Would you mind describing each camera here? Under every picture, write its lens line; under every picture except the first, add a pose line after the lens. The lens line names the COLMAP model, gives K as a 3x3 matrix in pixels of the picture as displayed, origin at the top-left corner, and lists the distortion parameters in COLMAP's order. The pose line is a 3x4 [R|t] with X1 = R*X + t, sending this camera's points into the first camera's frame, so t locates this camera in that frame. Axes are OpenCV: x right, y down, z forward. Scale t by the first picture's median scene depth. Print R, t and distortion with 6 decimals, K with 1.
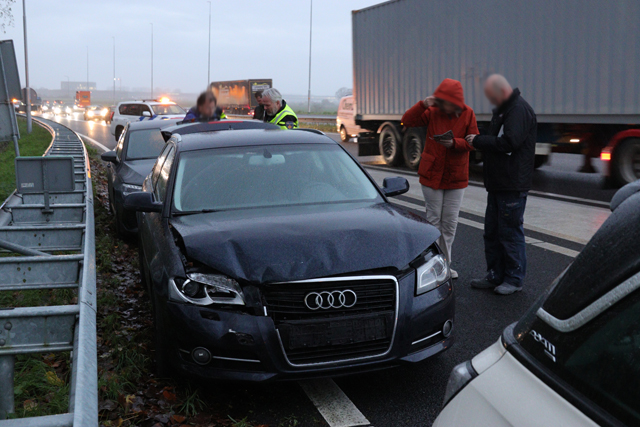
lens RADIAL K [[795.9, 0, 320.0], [0, 795.9, 213.5], [0, 0, 1]] dist [-0.001130, -0.006809]
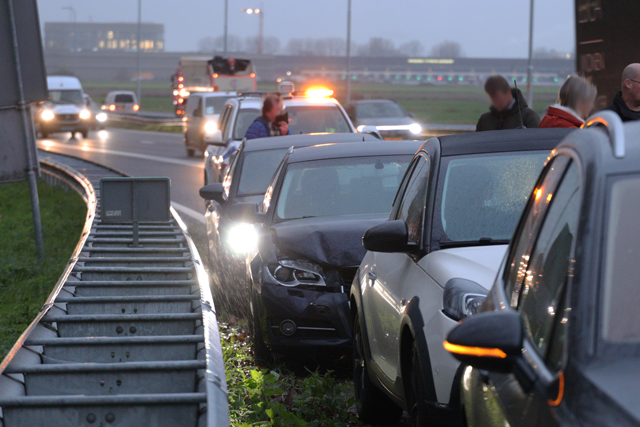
lens RADIAL K [[3091.4, 0, 320.0], [0, 3091.4, 213.5], [0, 0, 1]] dist [0.080648, -4.075482]
pose [[0.975791, -0.001597, -0.218698, 0.659696], [-0.019866, 0.995192, -0.095904, 0.332113], [0.217800, 0.097927, 0.971068, -2.529628]]
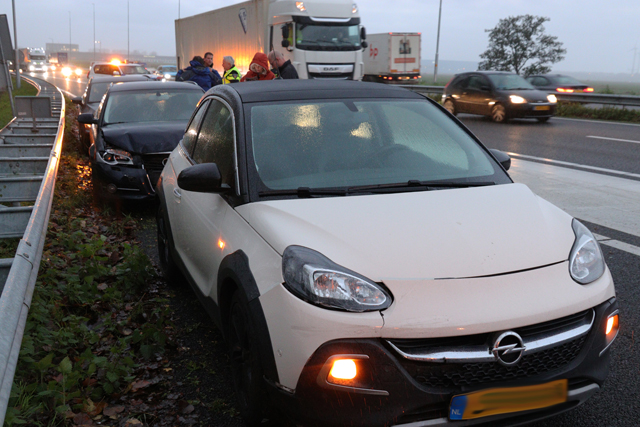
lens RADIAL K [[726.6, 0, 319.9], [0, 726.6, 227.5], [0, 0, 1]] dist [-0.020238, 0.005096]
pose [[0.999011, 0.006720, 0.043944, 0.228527], [-0.010186, 0.996812, 0.079130, 0.093786], [-0.043272, -0.079499, 0.995895, -0.669647]]
